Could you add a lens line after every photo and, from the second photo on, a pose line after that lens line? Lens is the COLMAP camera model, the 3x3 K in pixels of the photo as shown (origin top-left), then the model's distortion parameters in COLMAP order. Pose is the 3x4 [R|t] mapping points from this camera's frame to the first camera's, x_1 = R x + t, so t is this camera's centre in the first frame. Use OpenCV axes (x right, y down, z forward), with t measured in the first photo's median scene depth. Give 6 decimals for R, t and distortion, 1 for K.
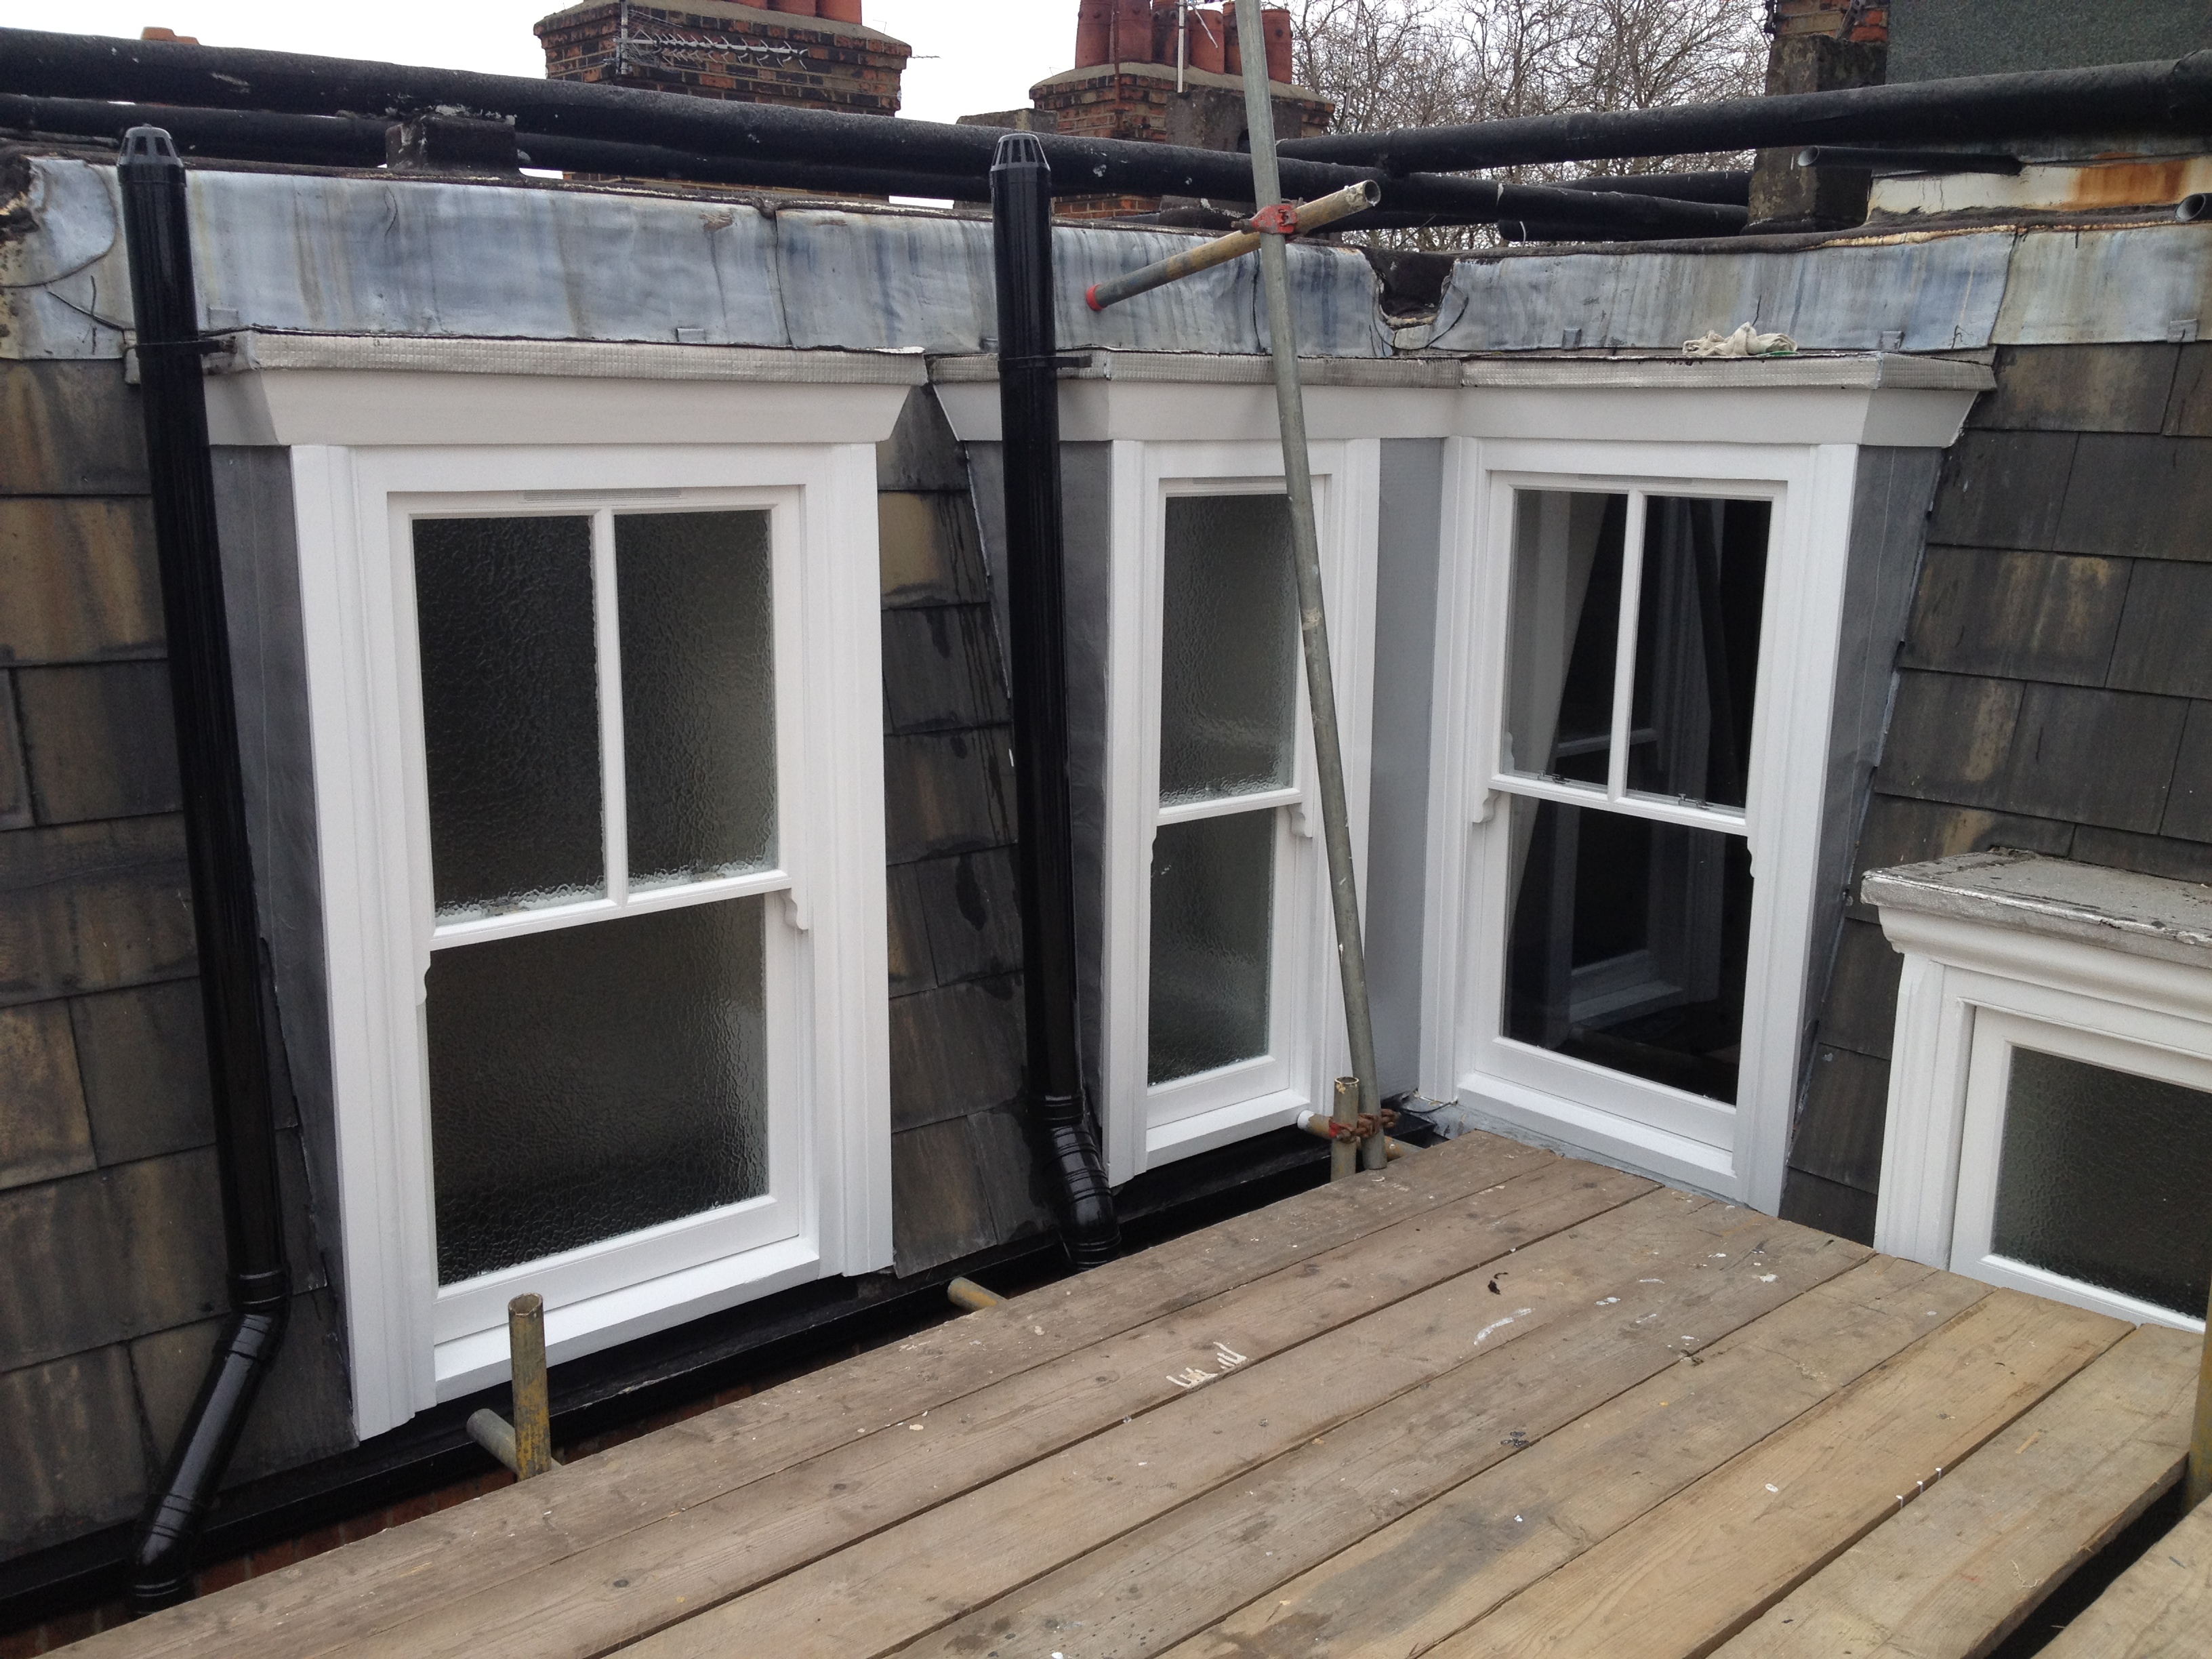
lens RADIAL K [[2081.6, 0, 1106.0], [0, 2081.6, 829.5], [0, 0, 1]] dist [0.116696, -0.239626]
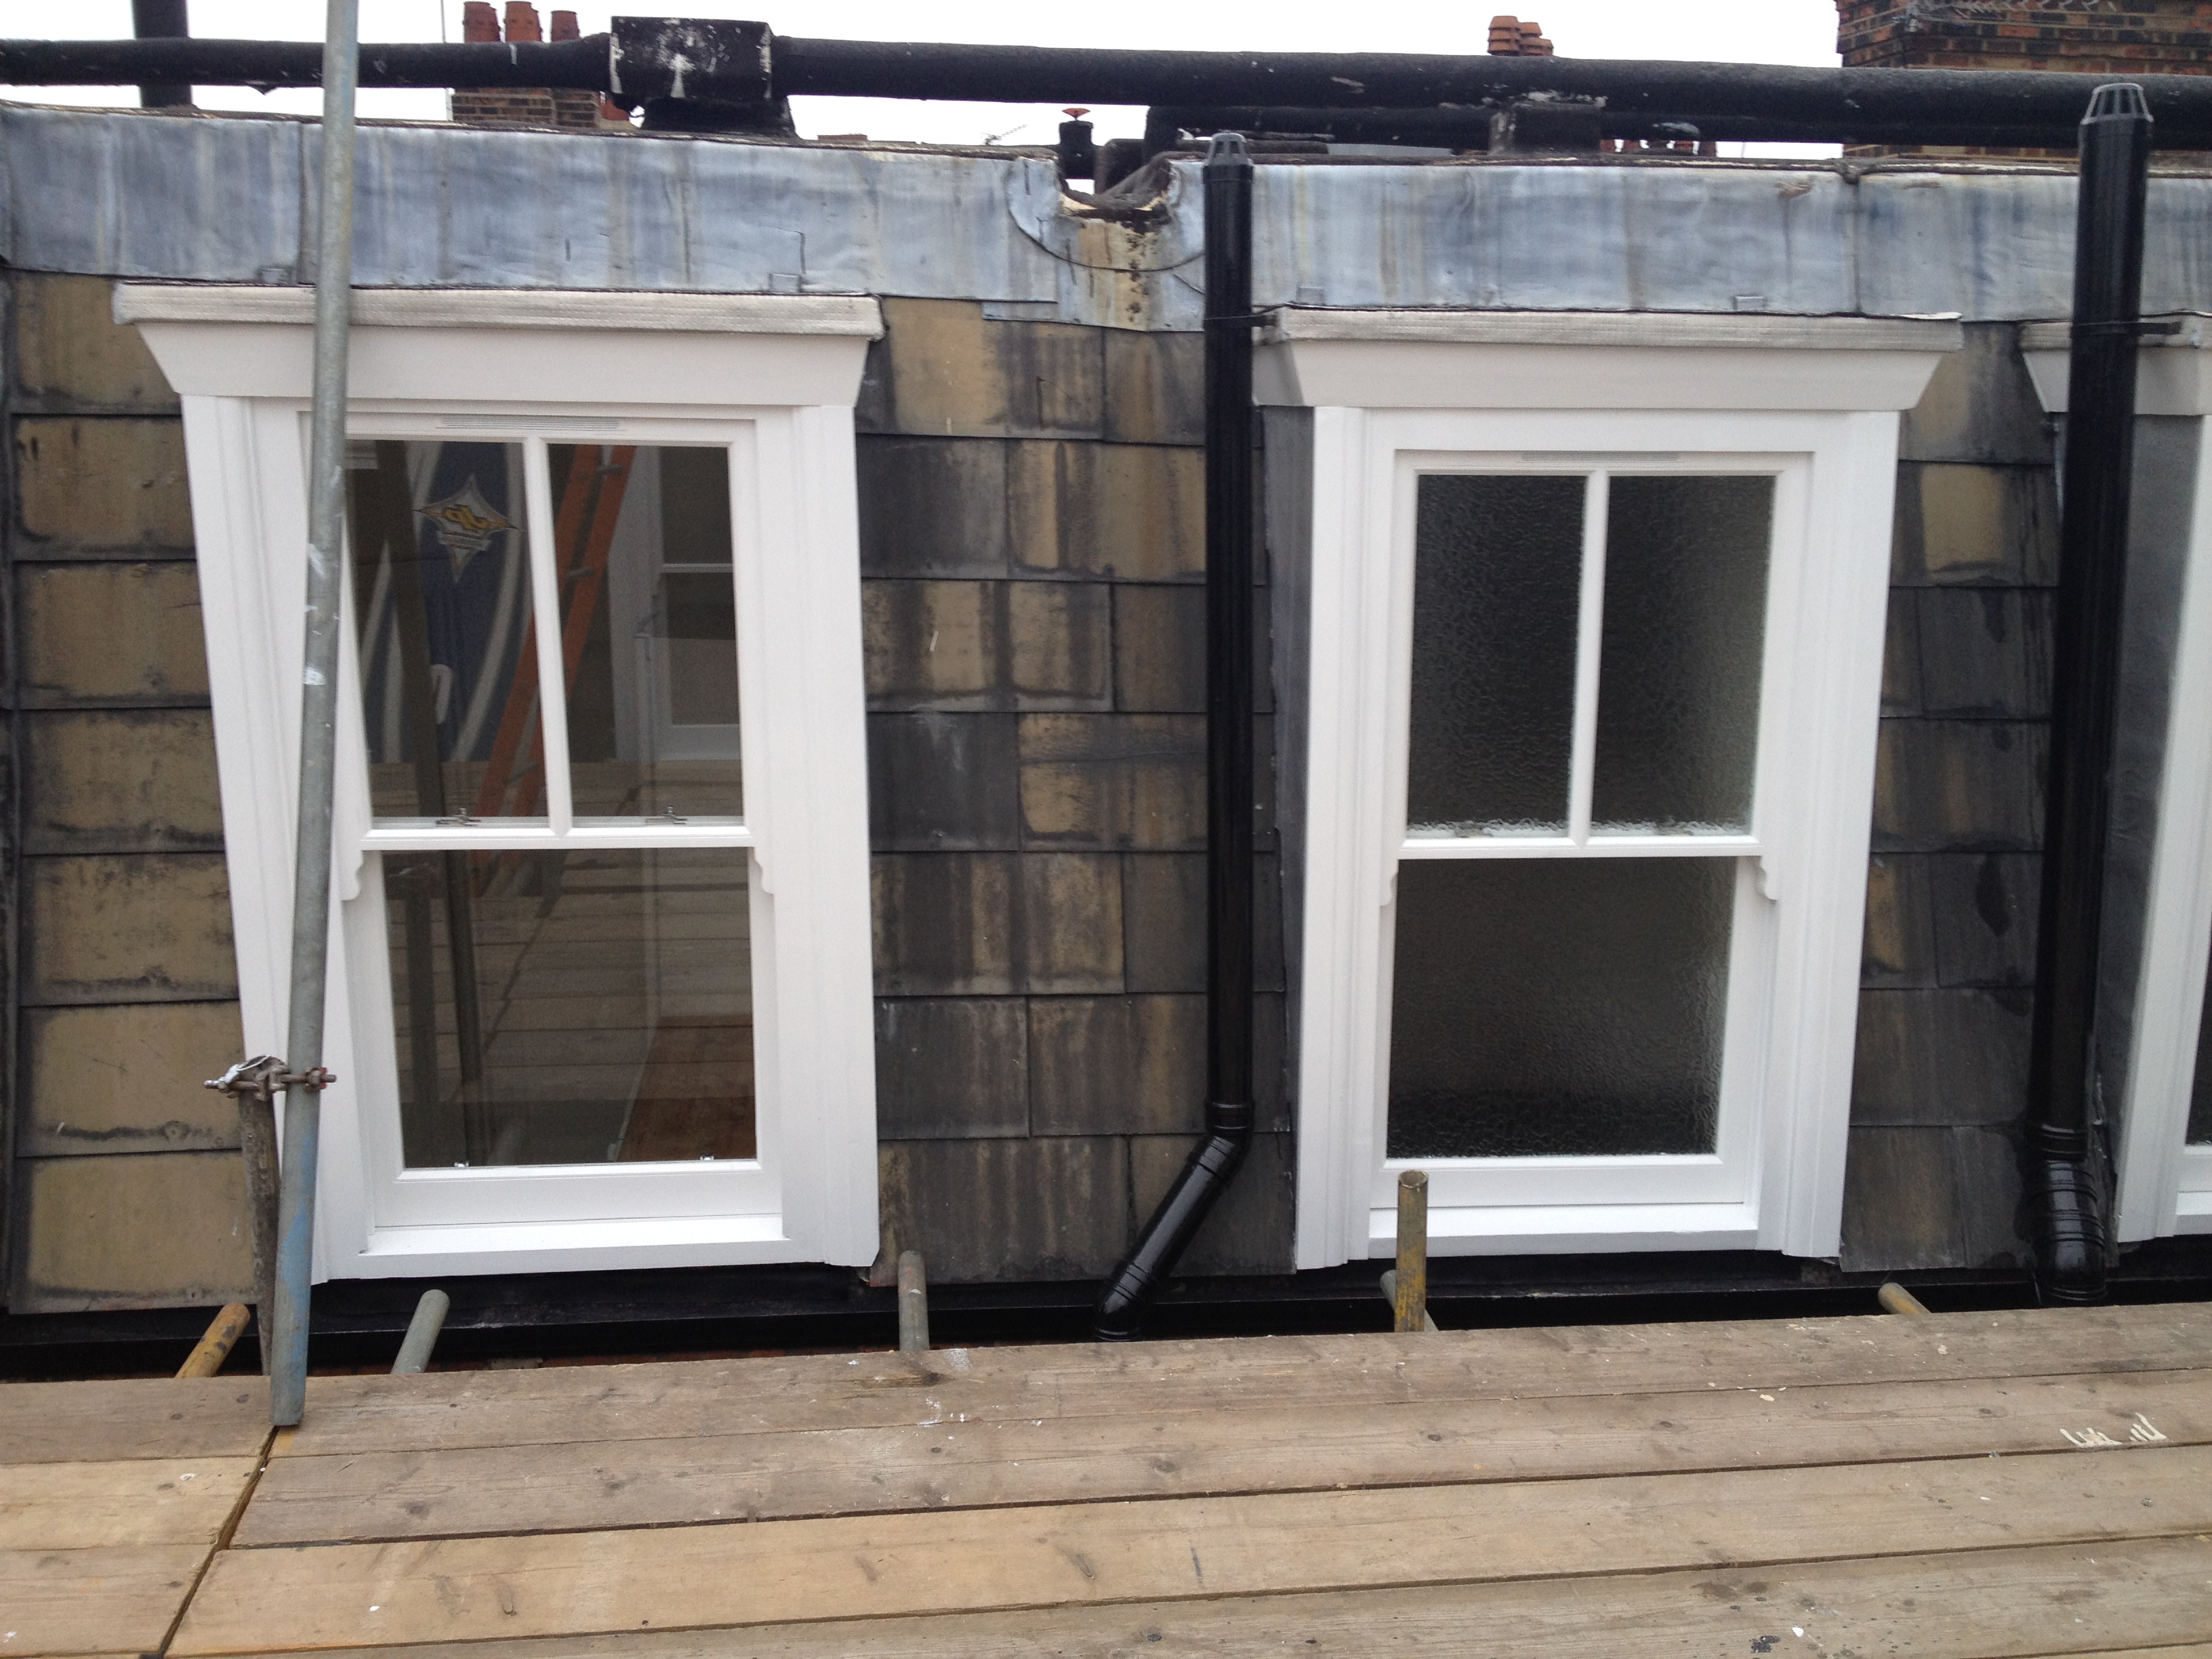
lens RADIAL K [[2115.9, 0, 1105.9], [0, 2115.9, 867.6], [0, 0, 1]] dist [0.127321, -0.289328]
pose [[0.812151, 0.144193, -0.565349, 0.191805], [-0.128442, 0.989394, 0.067832, 0.004885], [0.569134, 0.017525, 0.822058, -0.026673]]
